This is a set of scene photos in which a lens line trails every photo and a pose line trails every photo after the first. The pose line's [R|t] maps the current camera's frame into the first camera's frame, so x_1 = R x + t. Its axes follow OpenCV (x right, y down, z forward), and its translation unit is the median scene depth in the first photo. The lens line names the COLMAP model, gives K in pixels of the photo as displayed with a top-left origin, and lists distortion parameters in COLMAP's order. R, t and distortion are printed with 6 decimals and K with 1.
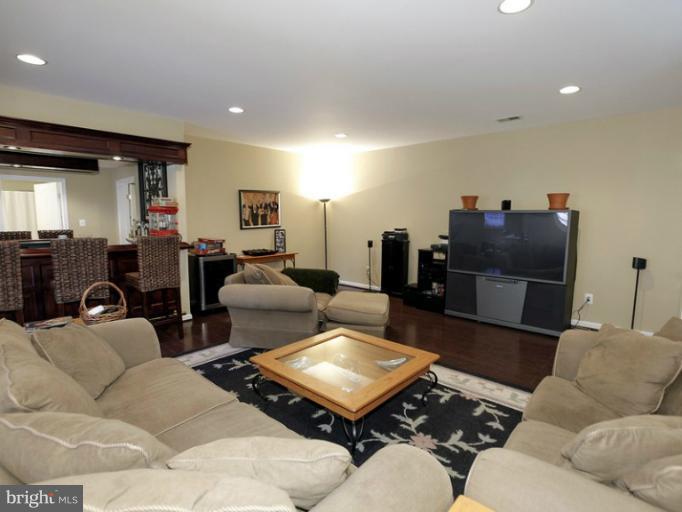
lens RADIAL K [[346.4, 0, 341.1], [0, 346.4, 257.4], [0, 0, 1]] dist [-0.027122, 0.001643]
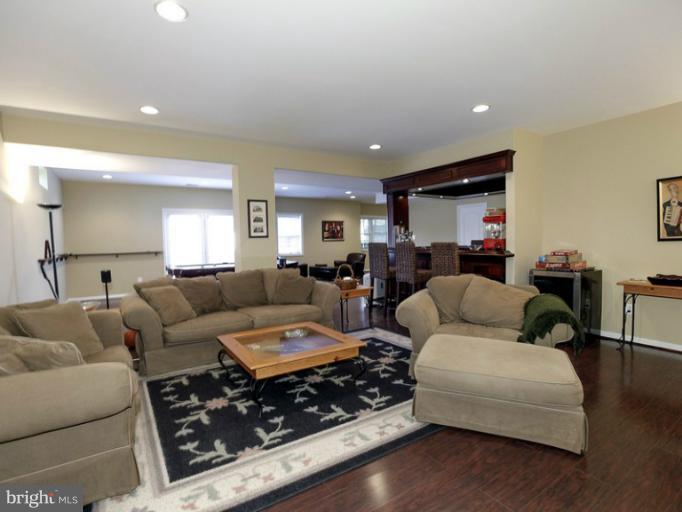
lens RADIAL K [[346.4, 0, 341.3], [0, 346.4, 255.8], [0, 0, 1]] dist [-0.027122, 0.001643]
pose [[-0.264800, 0.035920, -0.963634, 1.043496], [-0.093297, 0.993664, 0.062677, -0.086110], [0.959779, 0.106501, -0.259771, 1.366734]]
